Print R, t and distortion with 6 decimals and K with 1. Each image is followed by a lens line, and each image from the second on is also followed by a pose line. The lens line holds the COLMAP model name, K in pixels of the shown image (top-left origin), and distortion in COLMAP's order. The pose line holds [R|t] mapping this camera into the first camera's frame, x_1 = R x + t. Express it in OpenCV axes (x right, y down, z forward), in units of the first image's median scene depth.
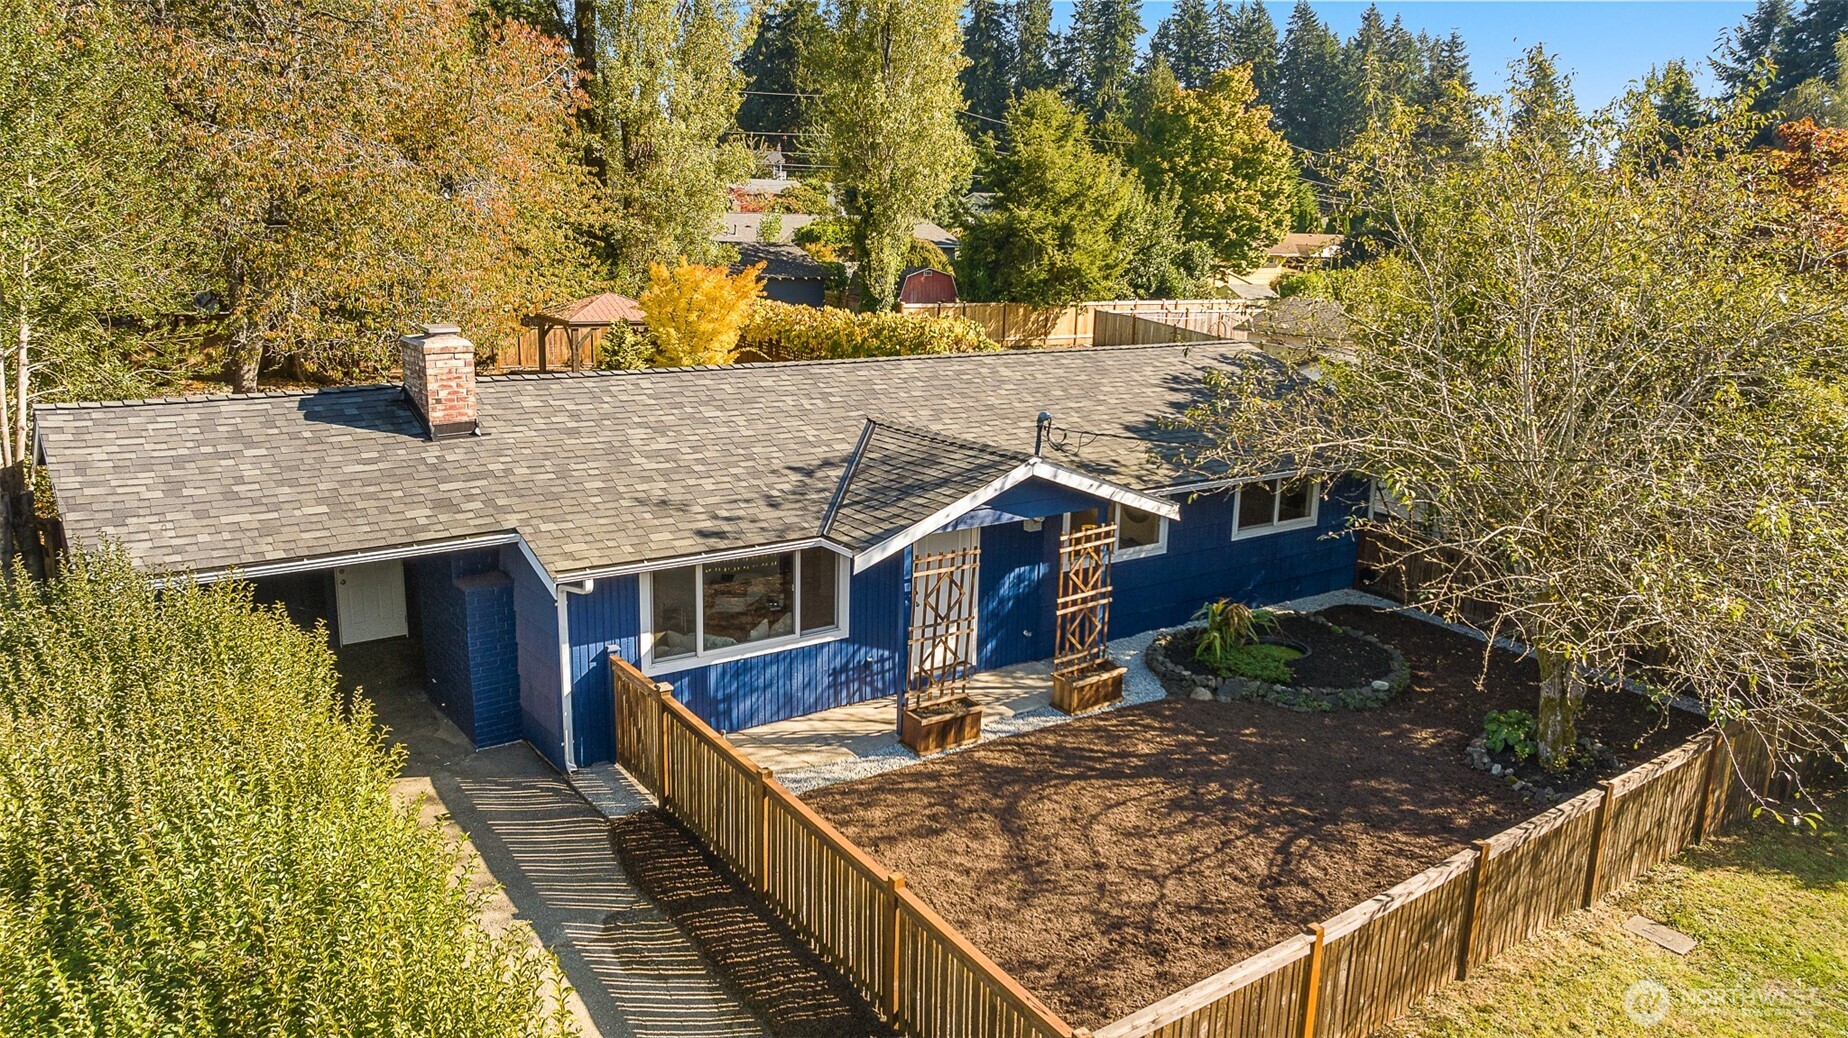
lens RADIAL K [[1301.6, 0, 925.5], [0, 1301.6, 511.6], [0, 0, 1]] dist [-0.026210, 0.029024]
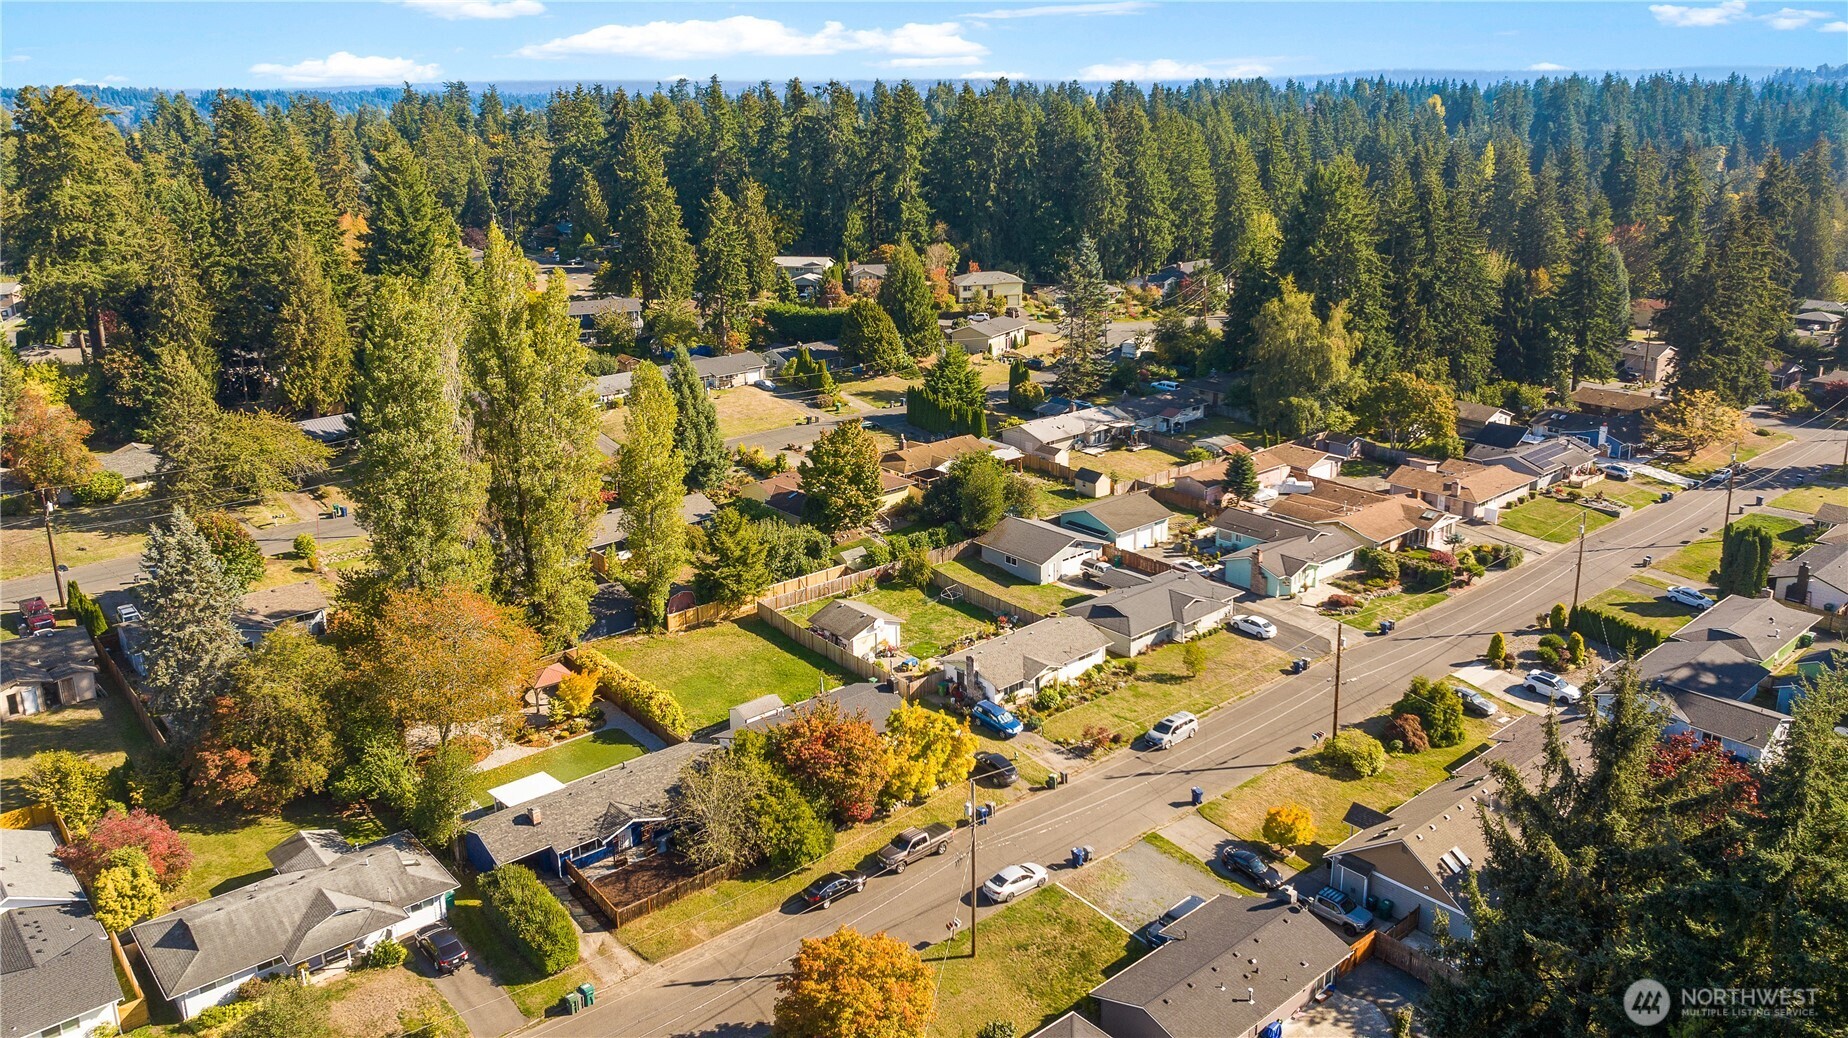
lens RADIAL K [[1381.6, 0, 948.7], [0, 1381.6, 443.1], [0, 0, 1]] dist [0.005926, -0.061831]
pose [[0.996308, -0.052312, 0.068077, 1.196679], [0.049010, 0.997581, 0.049300, -2.028603], [-0.070491, -0.045782, 0.996461, -5.434832]]
